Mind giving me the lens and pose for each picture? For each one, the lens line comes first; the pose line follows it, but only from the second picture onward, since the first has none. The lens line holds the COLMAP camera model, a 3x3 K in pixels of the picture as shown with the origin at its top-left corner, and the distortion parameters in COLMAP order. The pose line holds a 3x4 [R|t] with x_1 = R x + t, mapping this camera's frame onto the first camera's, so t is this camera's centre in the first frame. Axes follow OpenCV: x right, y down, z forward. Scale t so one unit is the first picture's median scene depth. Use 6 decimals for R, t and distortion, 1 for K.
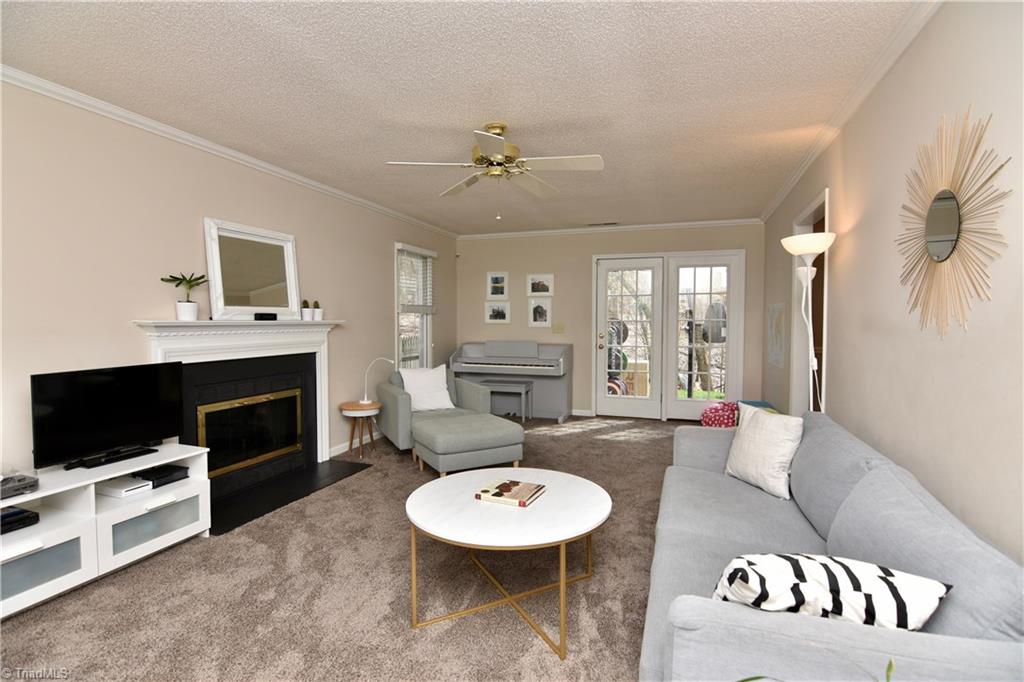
lens RADIAL K [[496.0, 0, 514.3], [0, 496.0, 341.2], [0, 0, 1]] dist [-0.012857, -0.007940]
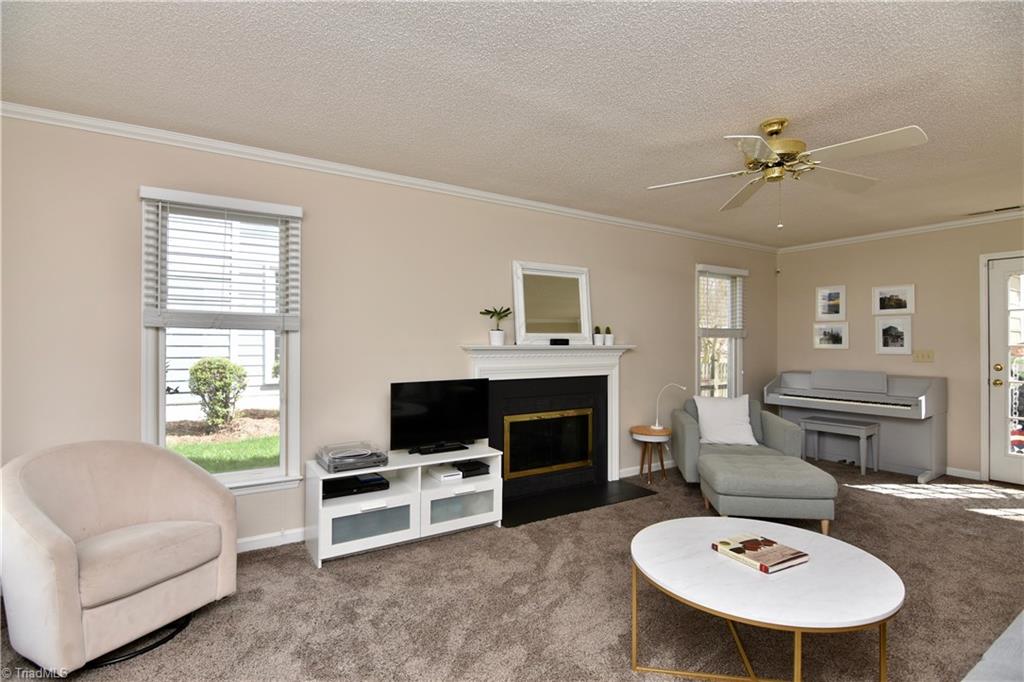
lens RADIAL K [[496.0, 0, 506.4], [0, 496.0, 340.1], [0, 0, 1]] dist [-0.012857, -0.007940]
pose [[0.780187, -0.005193, -0.625525, 0.099331], [-0.026810, 0.998769, -0.041731, -0.002930], [0.624971, 0.049328, 0.779088, 0.038179]]
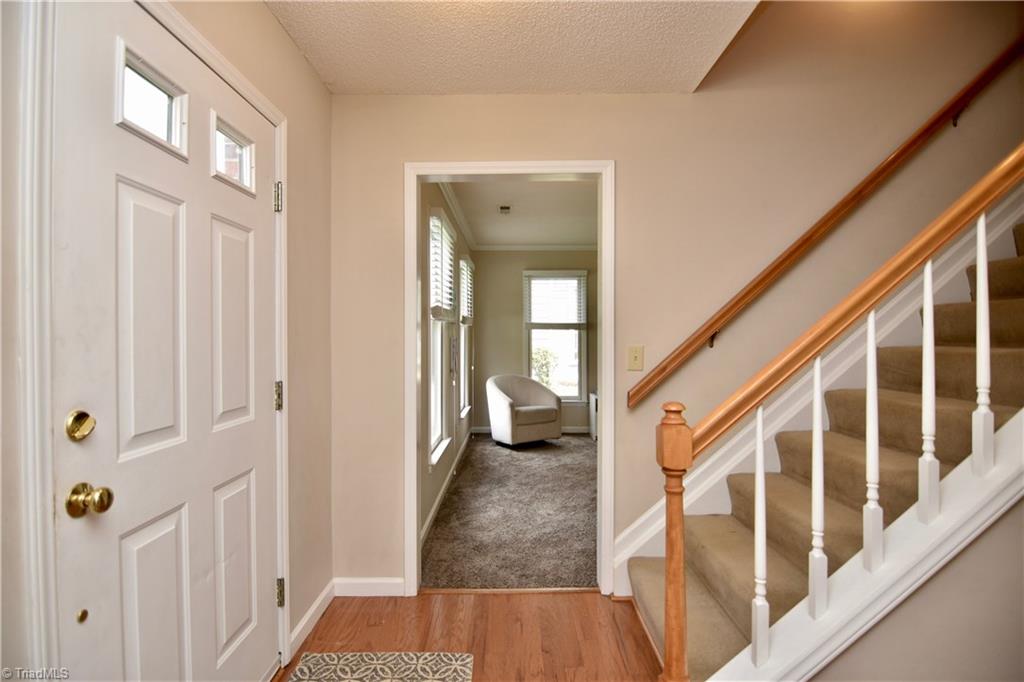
lens RADIAL K [[496.0, 0, 514.2], [0, 496.0, 338.6], [0, 0, 1]] dist [-0.012857, -0.007940]
pose [[0.327815, 0.007614, -0.944711, 0.865952], [-0.042296, 0.999083, -0.006625, -0.000640], [0.943795, 0.042129, 0.327836, -0.339993]]
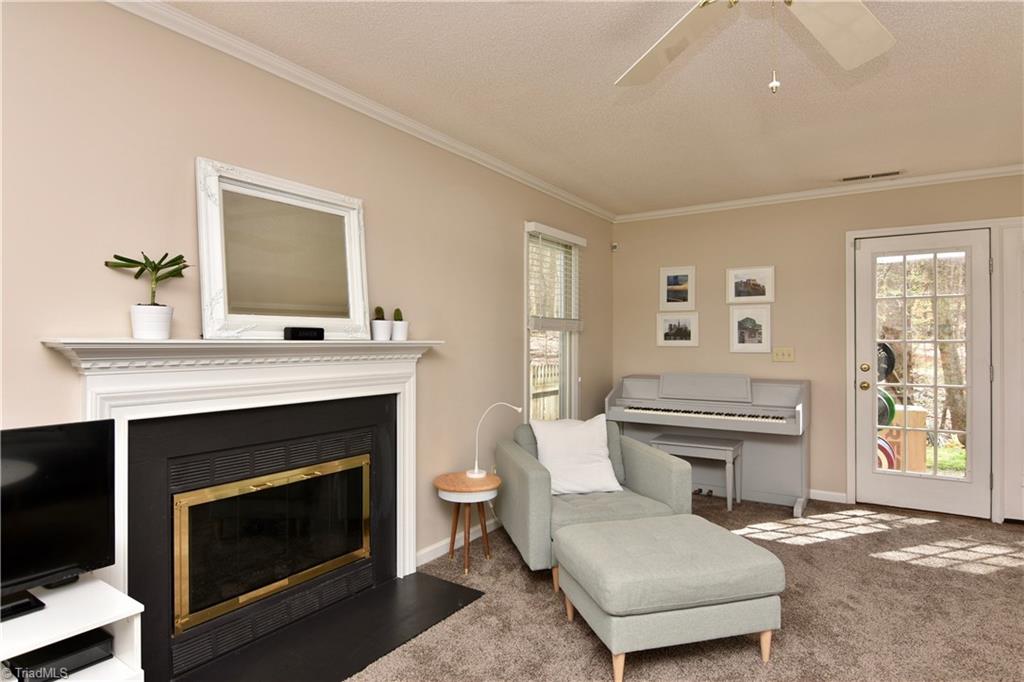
lens RADIAL K [[569.8, 0, 511.3], [0, 569.8, 341.3], [0, 0, 1]] dist [-0.000921, -0.004777]
pose [[0.967218, -0.003462, -0.253925, -0.093524], [-0.008357, 0.998932, -0.045452, -0.011508], [0.253811, 0.046084, 0.966155, 0.381930]]
